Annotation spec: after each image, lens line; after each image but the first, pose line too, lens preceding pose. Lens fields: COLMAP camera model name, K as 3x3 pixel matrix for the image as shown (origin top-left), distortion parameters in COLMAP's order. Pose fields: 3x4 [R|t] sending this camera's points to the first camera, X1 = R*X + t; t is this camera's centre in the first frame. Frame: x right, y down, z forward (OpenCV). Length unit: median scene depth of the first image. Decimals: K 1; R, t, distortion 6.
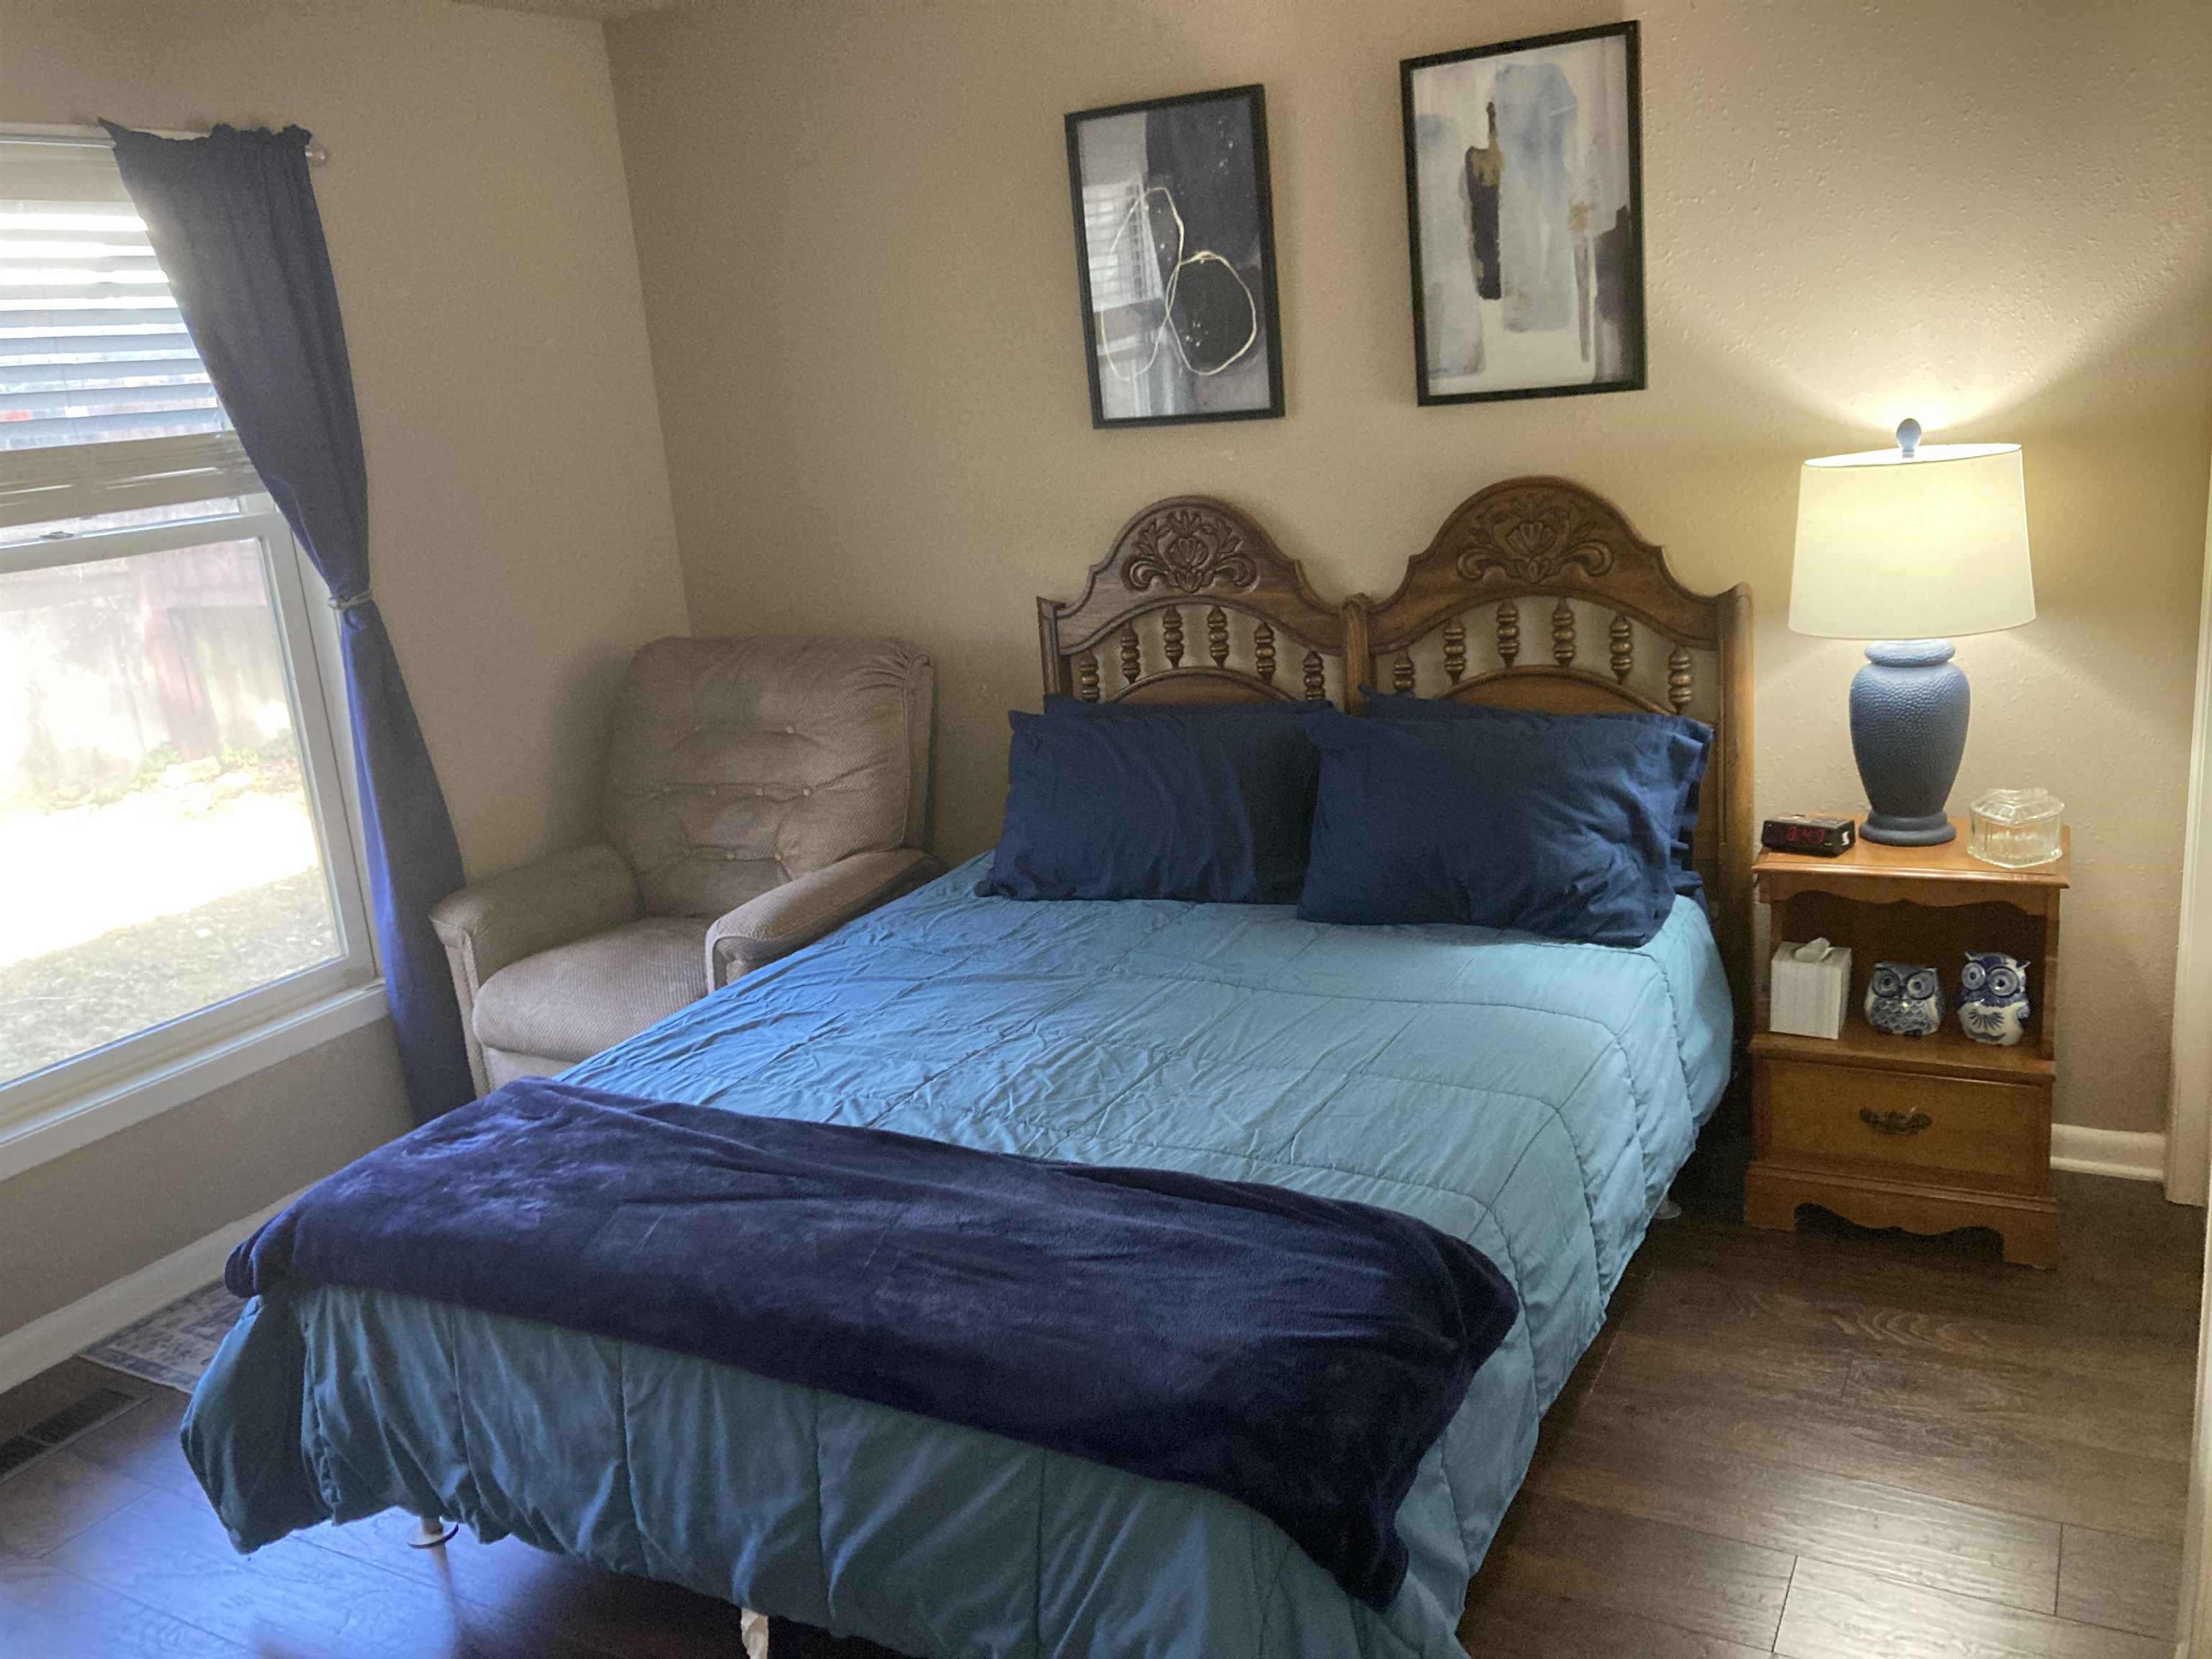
lens RADIAL K [[1851.9, 0, 1043.0], [0, 1851.9, 821.4], [0, 0, 1]] dist [0.040414, -0.028720]
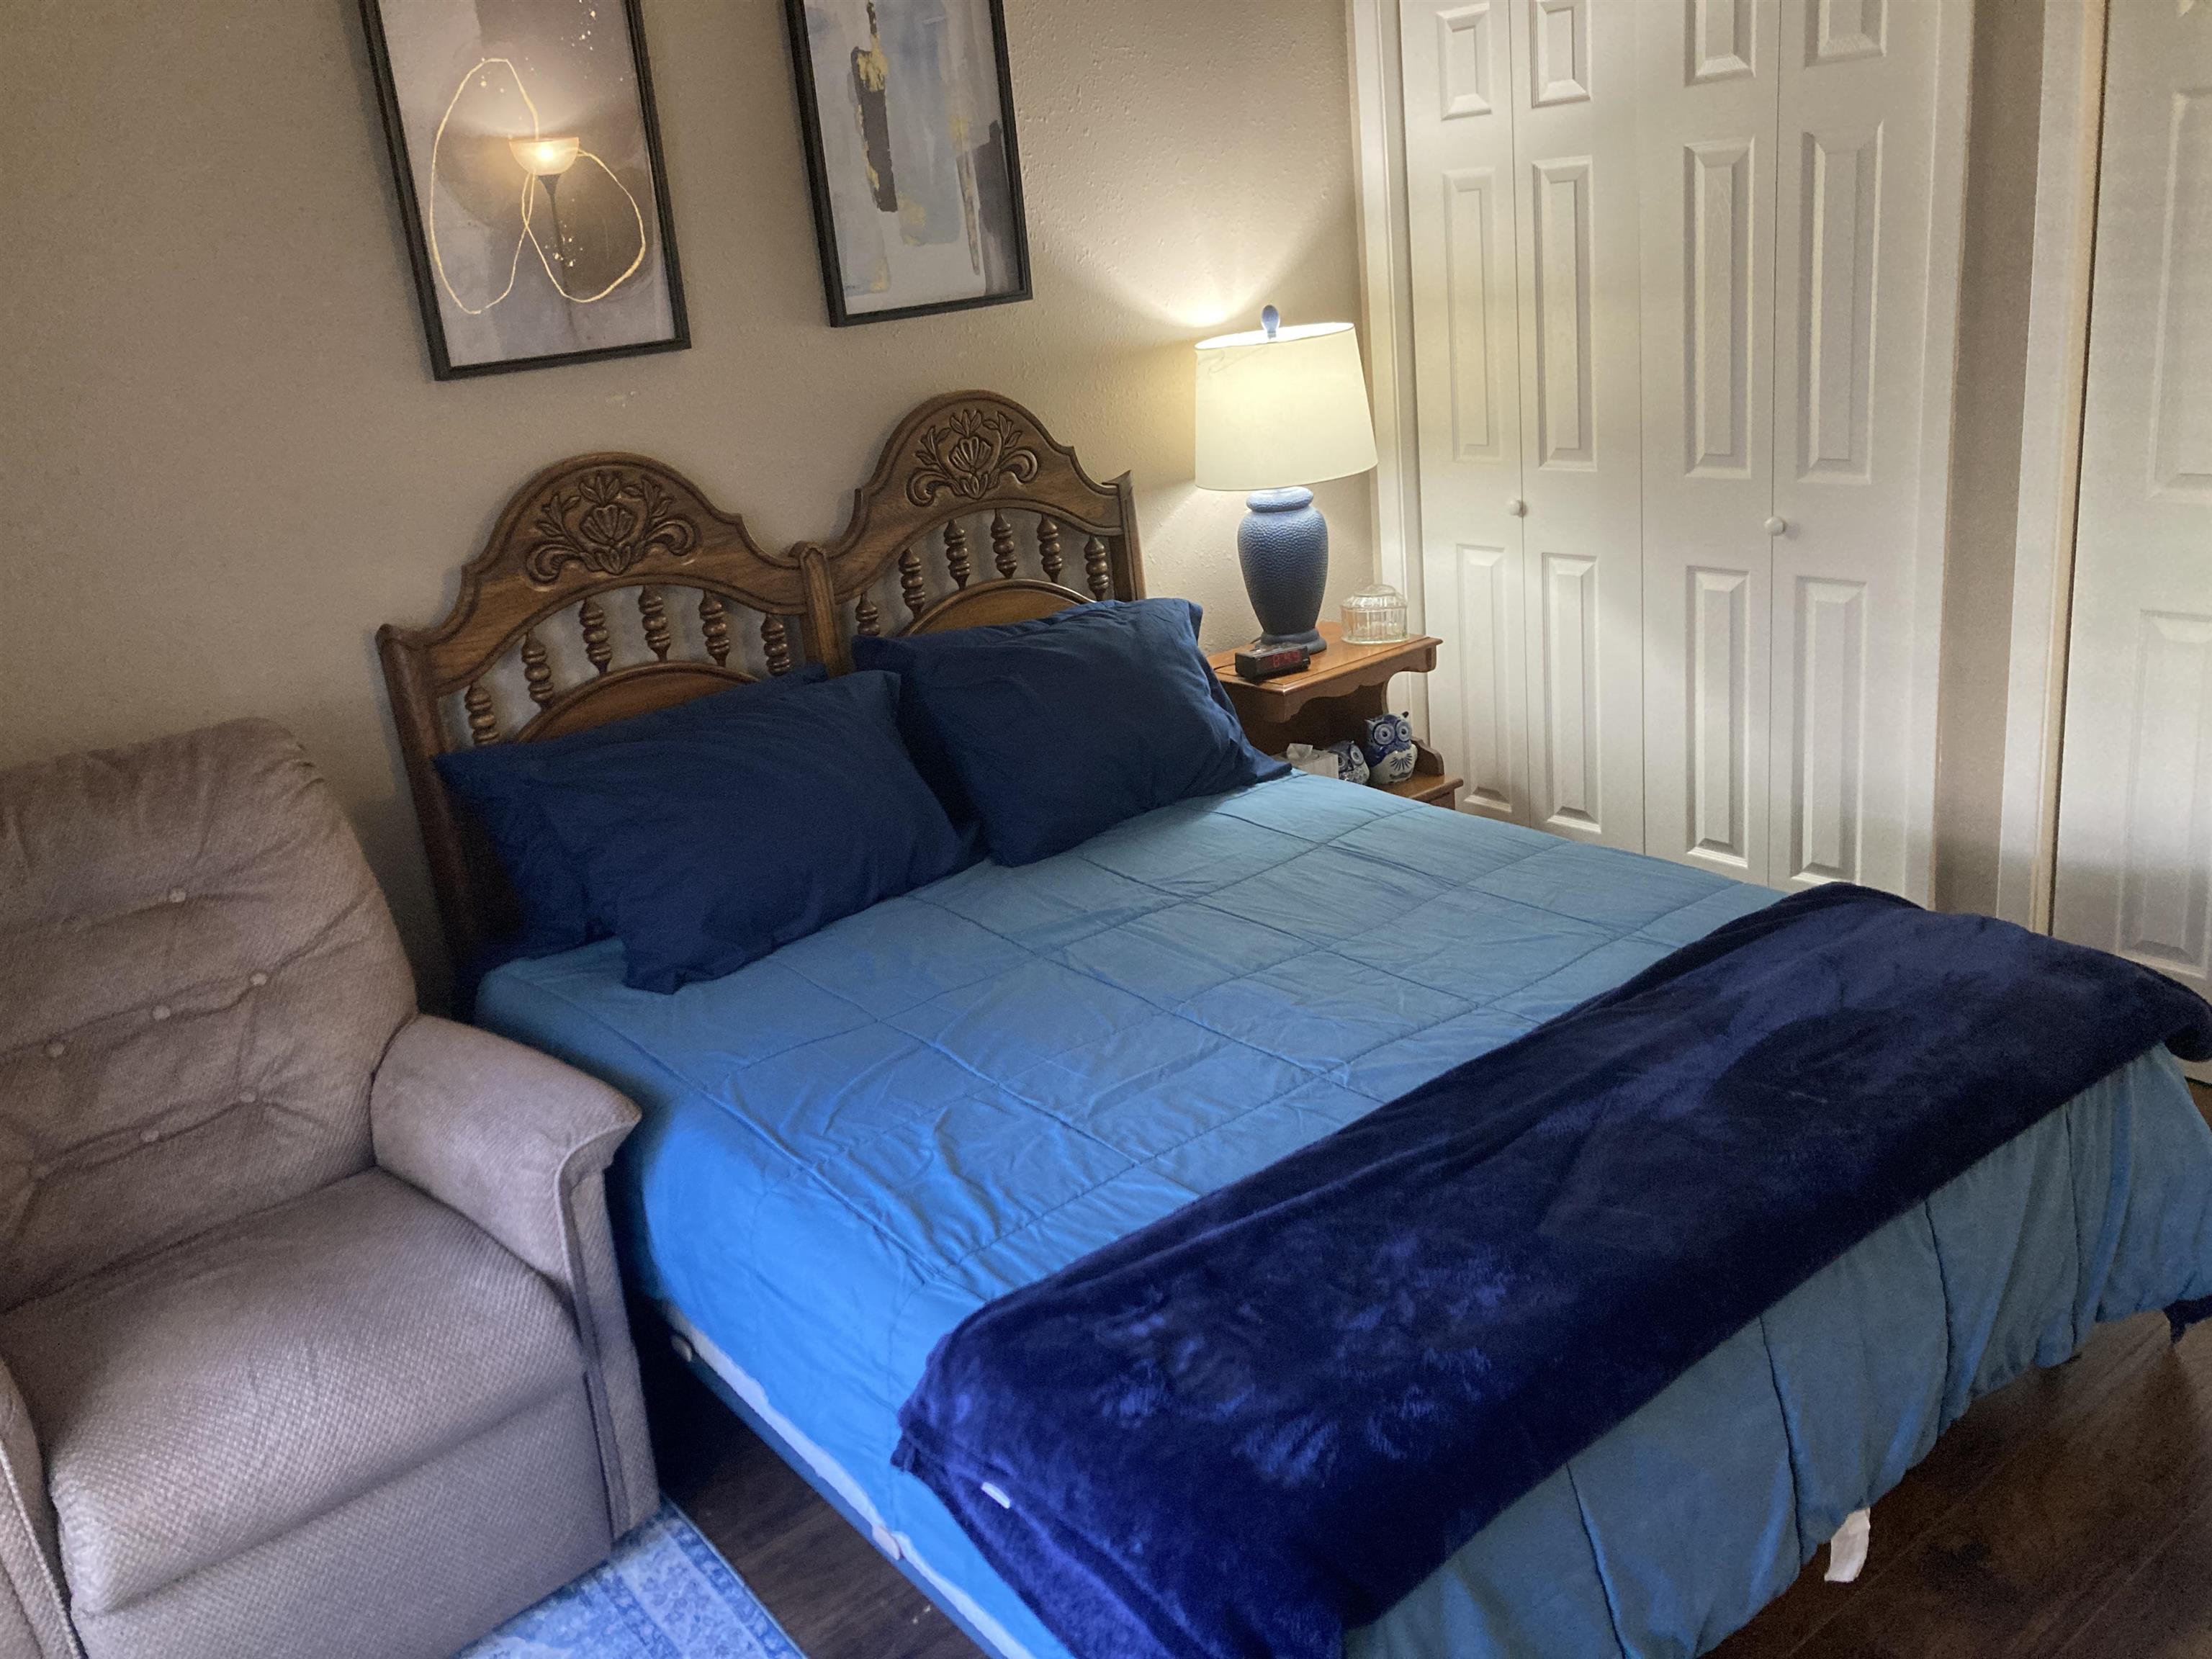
lens RADIAL K [[1851.9, 0, 1101.9], [0, 1851.9, 833.8], [0, 0, 1]] dist [0.040414, -0.028720]
pose [[0.378953, -0.242999, 0.892942, -0.651889], [0.294136, 0.946500, 0.132746, -0.070738], [-0.877427, 0.212341, 0.430154, 0.555249]]
